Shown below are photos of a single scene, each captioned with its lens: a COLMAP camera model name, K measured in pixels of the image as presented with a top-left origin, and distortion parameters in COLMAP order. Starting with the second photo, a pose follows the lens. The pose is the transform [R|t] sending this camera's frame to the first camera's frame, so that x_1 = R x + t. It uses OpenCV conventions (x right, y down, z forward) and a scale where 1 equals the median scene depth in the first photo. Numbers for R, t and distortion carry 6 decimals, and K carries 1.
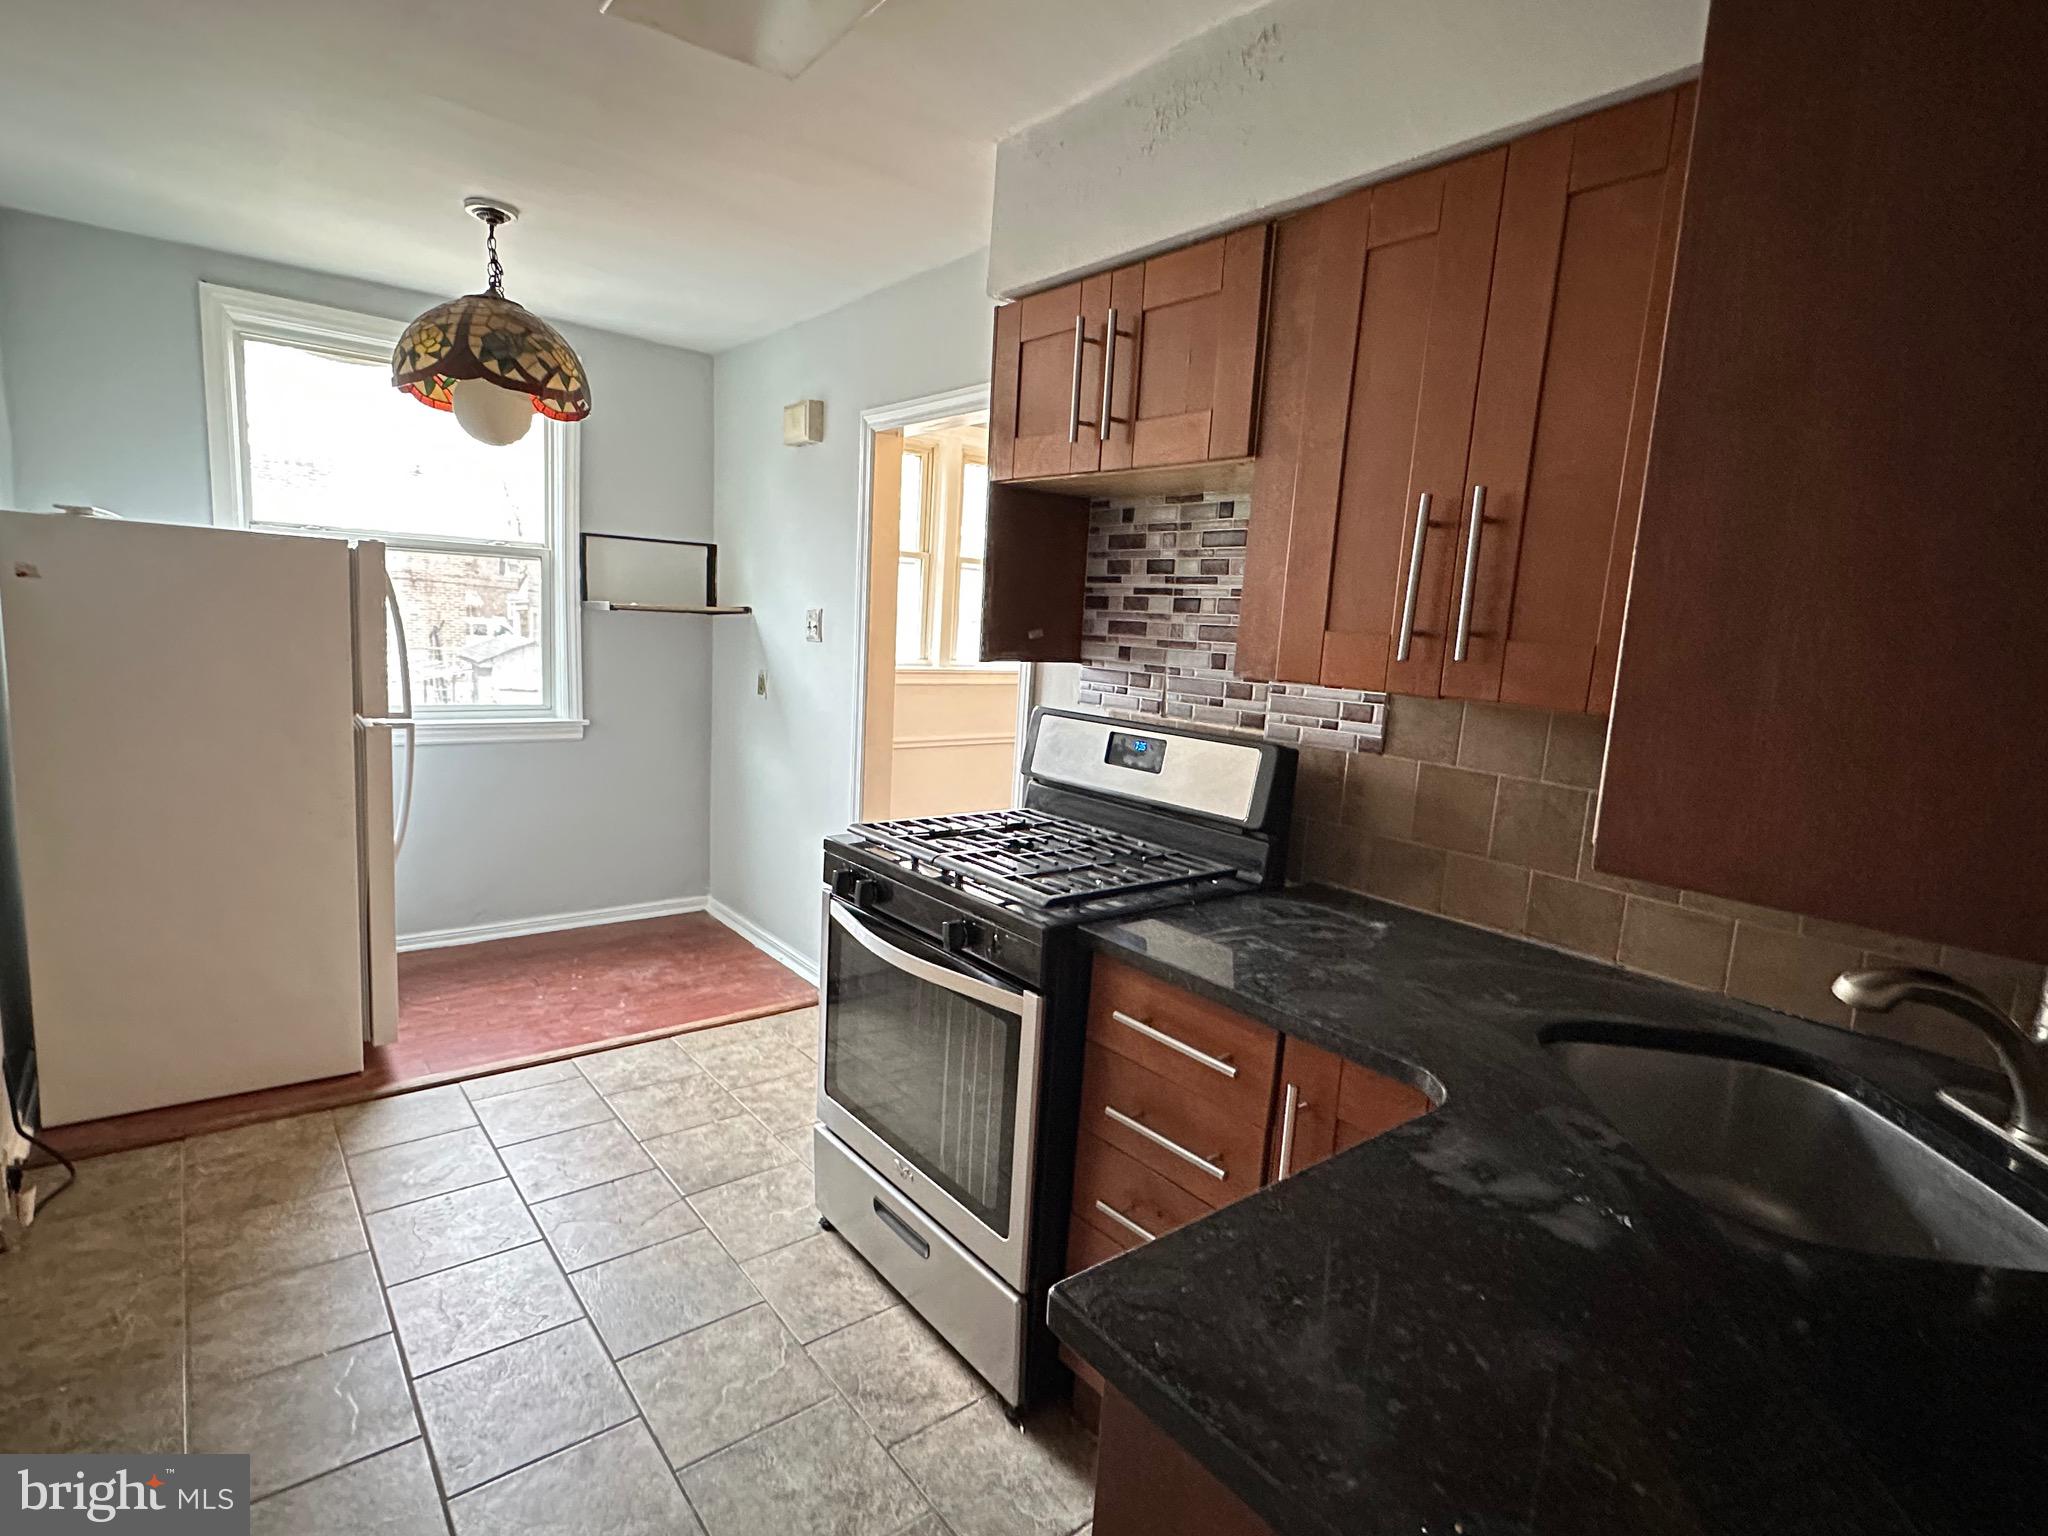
lens RADIAL K [[1027.6, 0, 1019.4], [0, 1027.6, 771.8], [0, 0, 1]] dist [-0.000645, 0.000030]
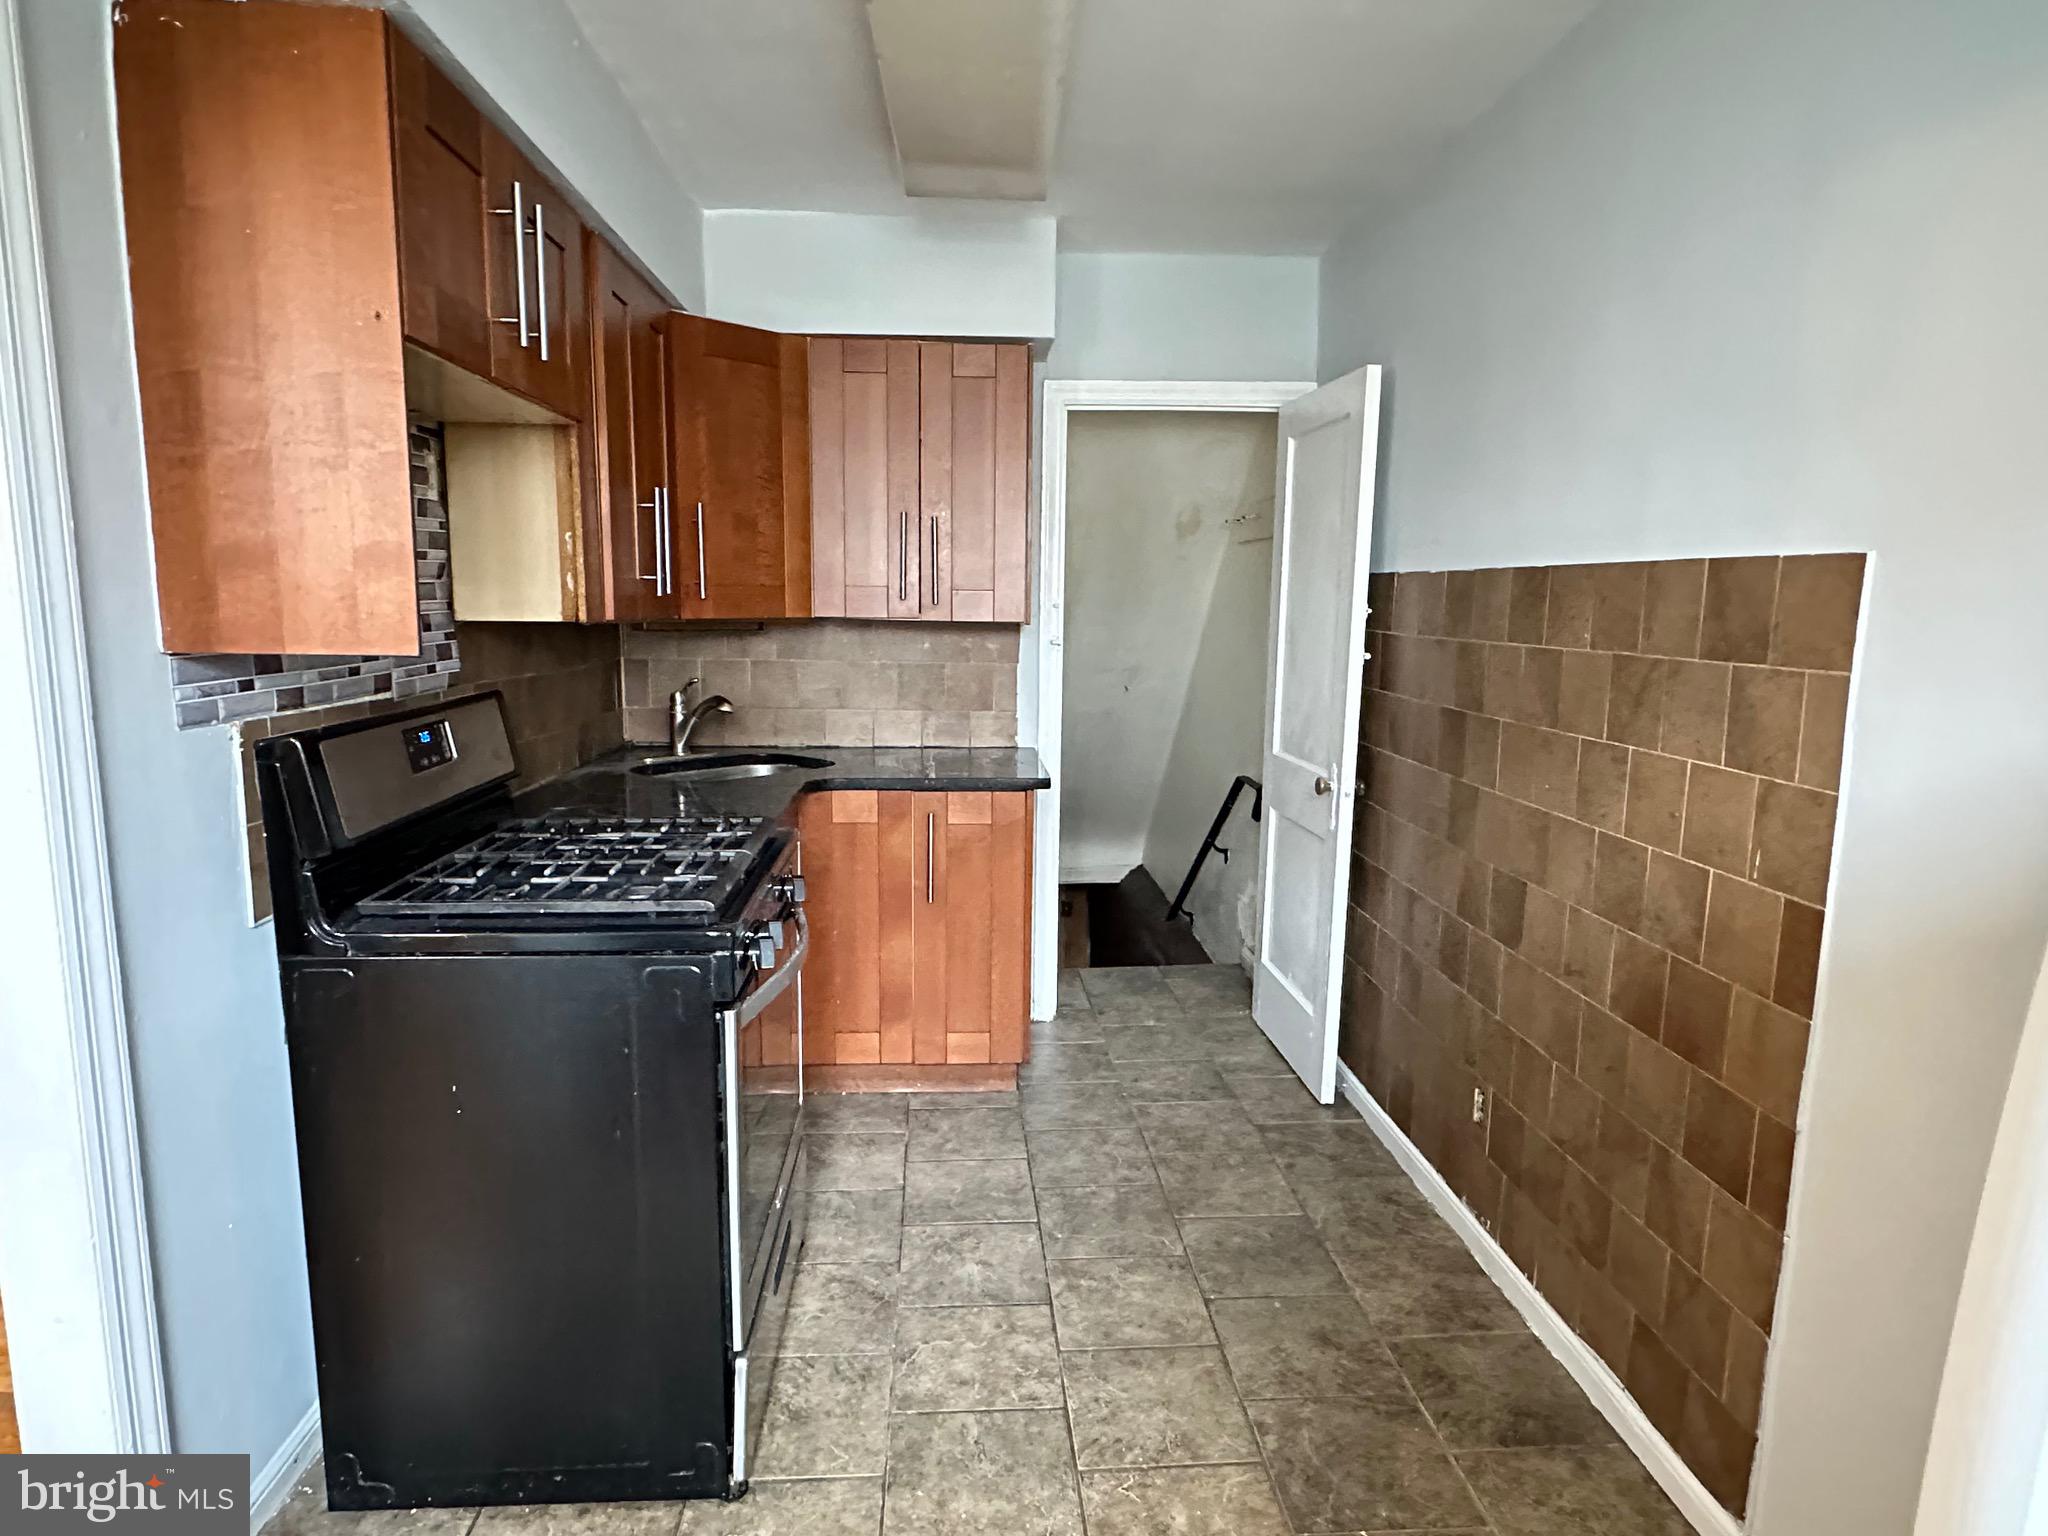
lens RADIAL K [[1189.4, 0, 1021.5], [0, 1189.4, 769.9], [0, 0, 1]] dist [-0.000110, -0.000017]
pose [[-0.815360, -0.150239, 0.559122, -0.895621], [0.029906, 0.953525, 0.299827, -0.306937], [-0.578182, 0.261188, -0.772972, 1.740095]]
